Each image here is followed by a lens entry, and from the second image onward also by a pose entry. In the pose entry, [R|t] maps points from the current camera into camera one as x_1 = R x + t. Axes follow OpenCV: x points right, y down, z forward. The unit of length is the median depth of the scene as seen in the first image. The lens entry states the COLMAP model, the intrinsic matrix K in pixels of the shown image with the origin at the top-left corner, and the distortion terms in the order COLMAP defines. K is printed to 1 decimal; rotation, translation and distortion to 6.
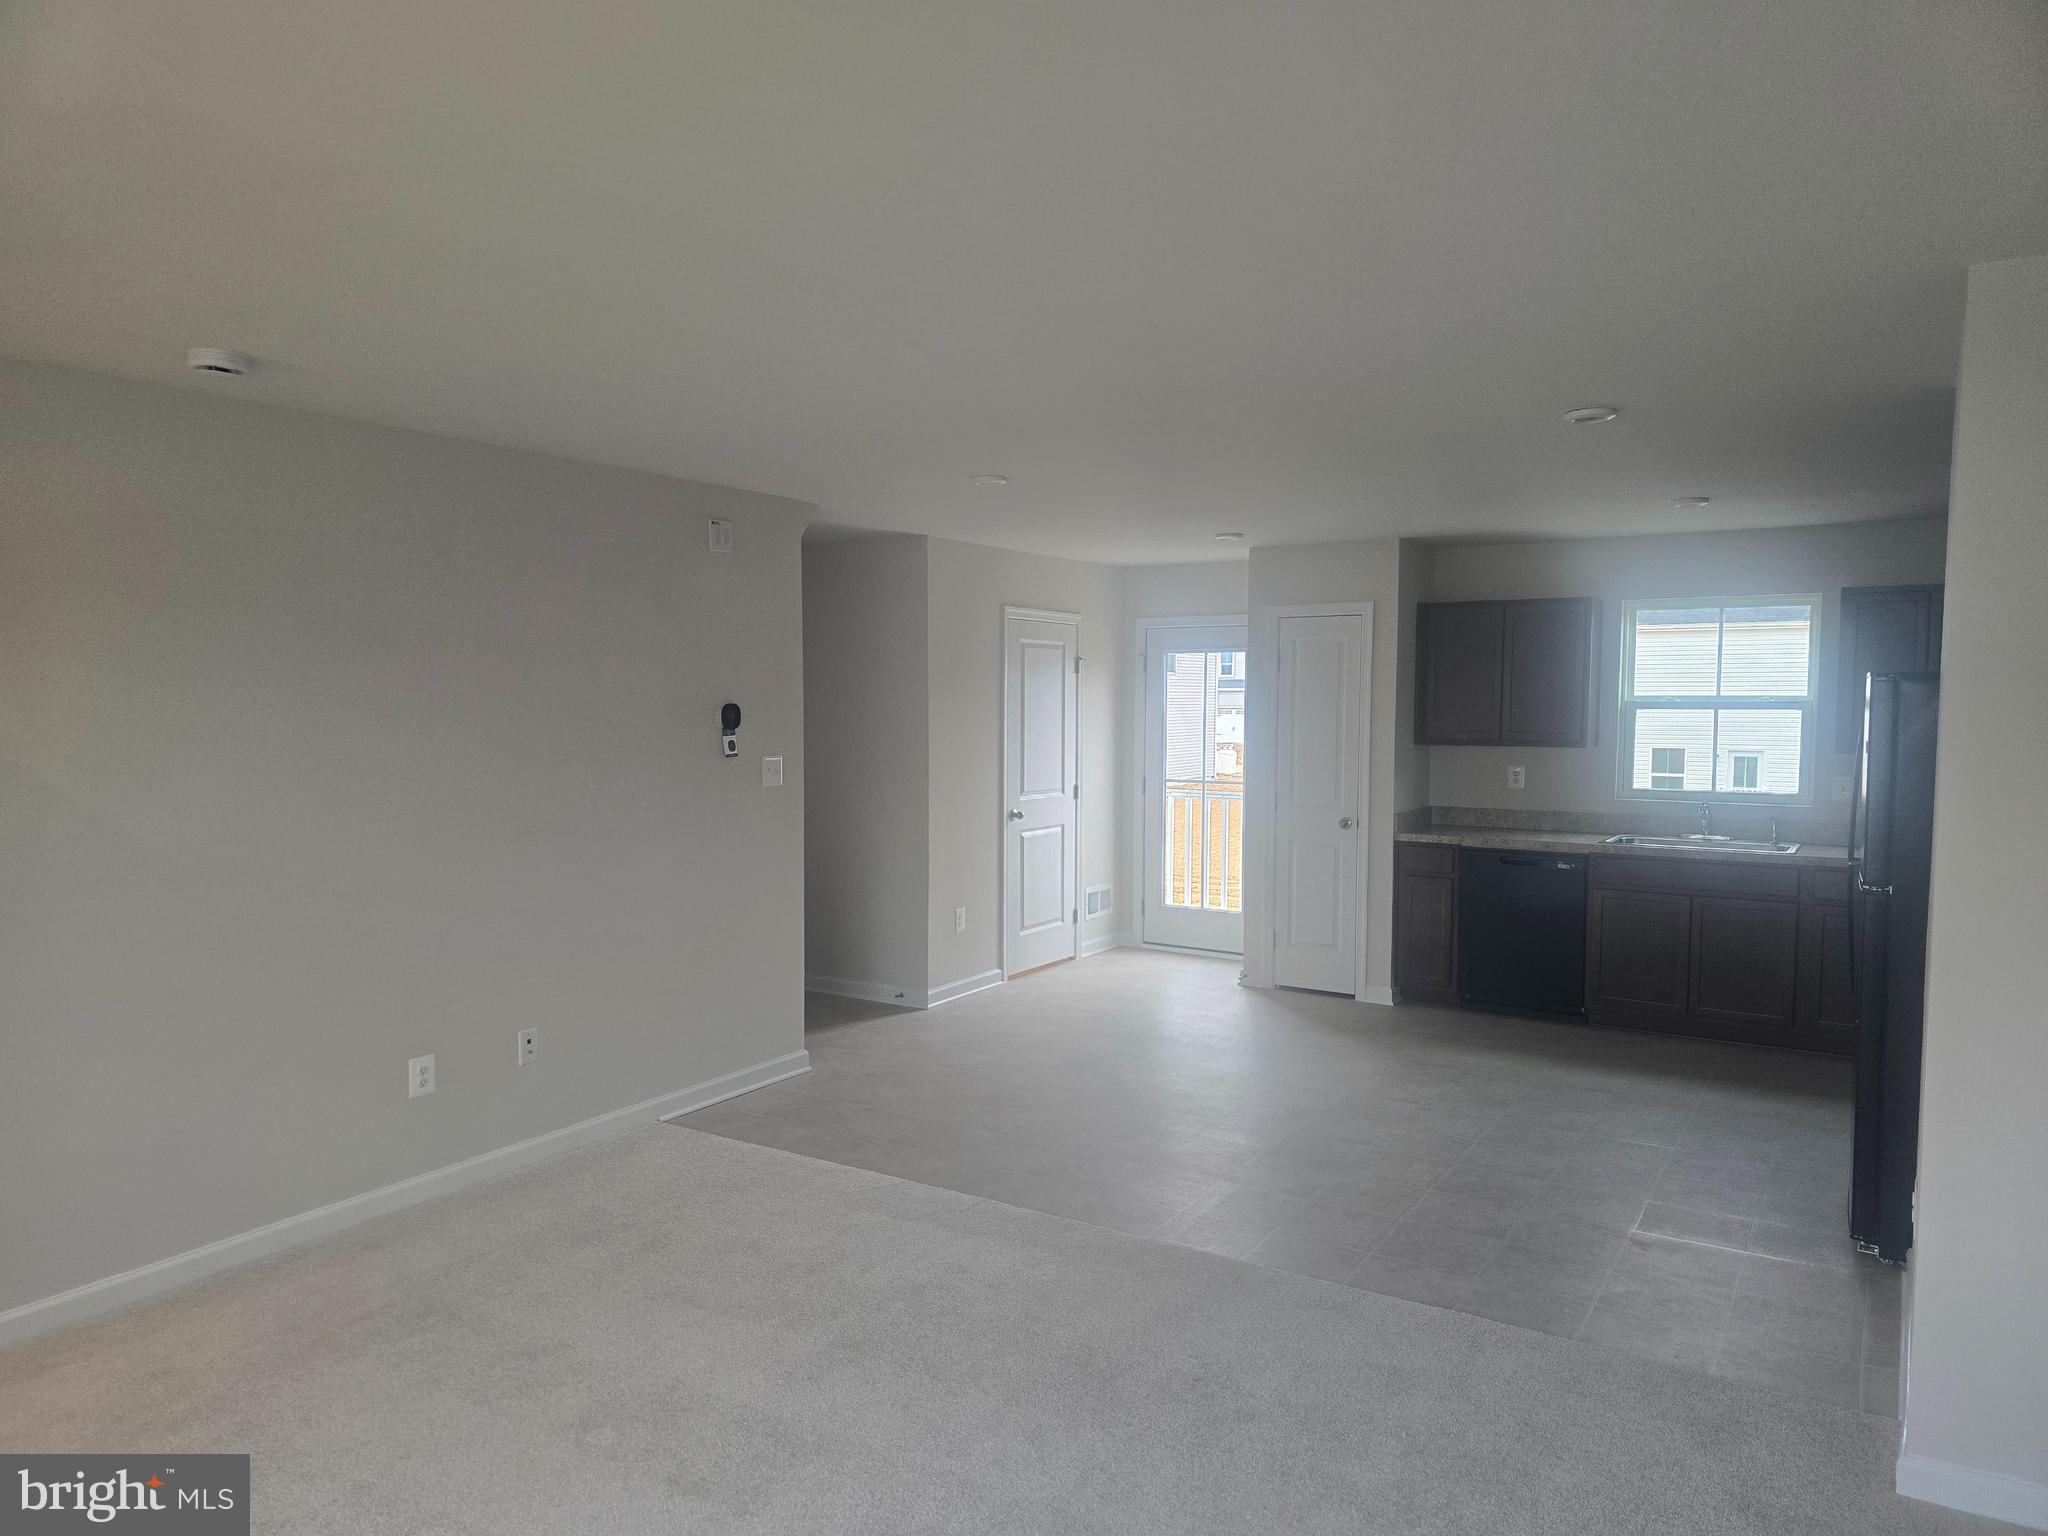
lens RADIAL K [[1253.3, 0, 1024.0], [0, 1253.3, 768.0], [0, 0, 1]] dist [0.000738, -0.000456]
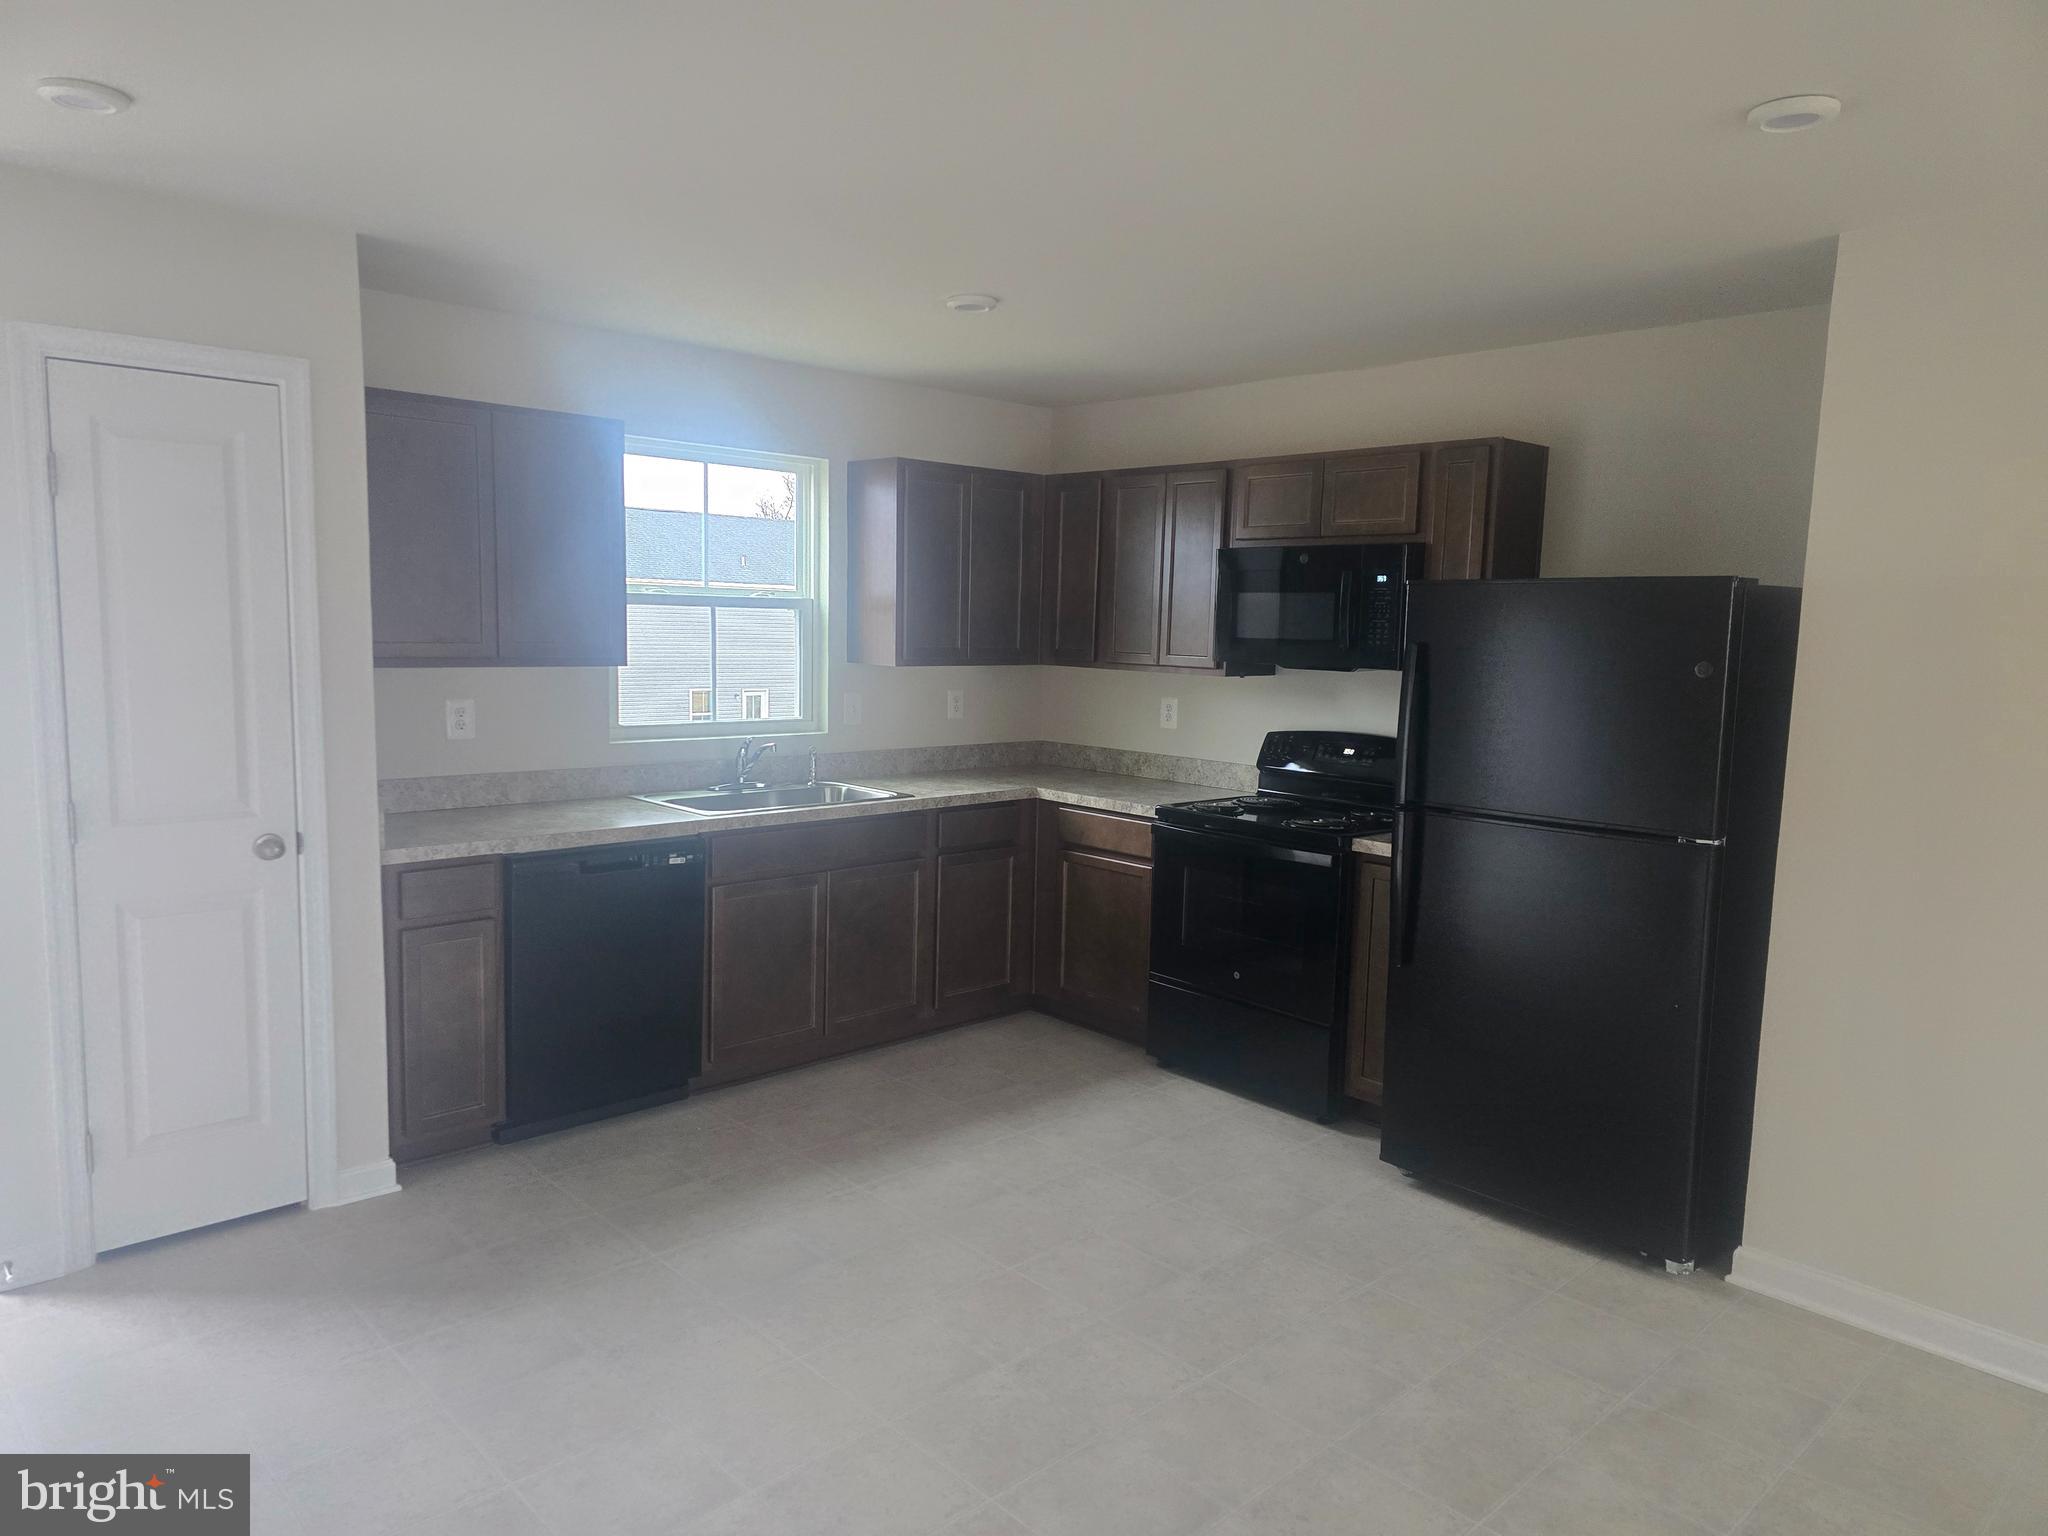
lens RADIAL K [[1350.1, 0, 1024.0], [0, 1350.1, 768.0], [0, 0, 1]] dist [-0.002372, -0.004230]
pose [[0.244498, -0.105547, 0.963888, -0.147903], [0.023343, 0.994411, 0.102968, -0.028797], [-0.969369, -0.002676, 0.245596, 0.617754]]
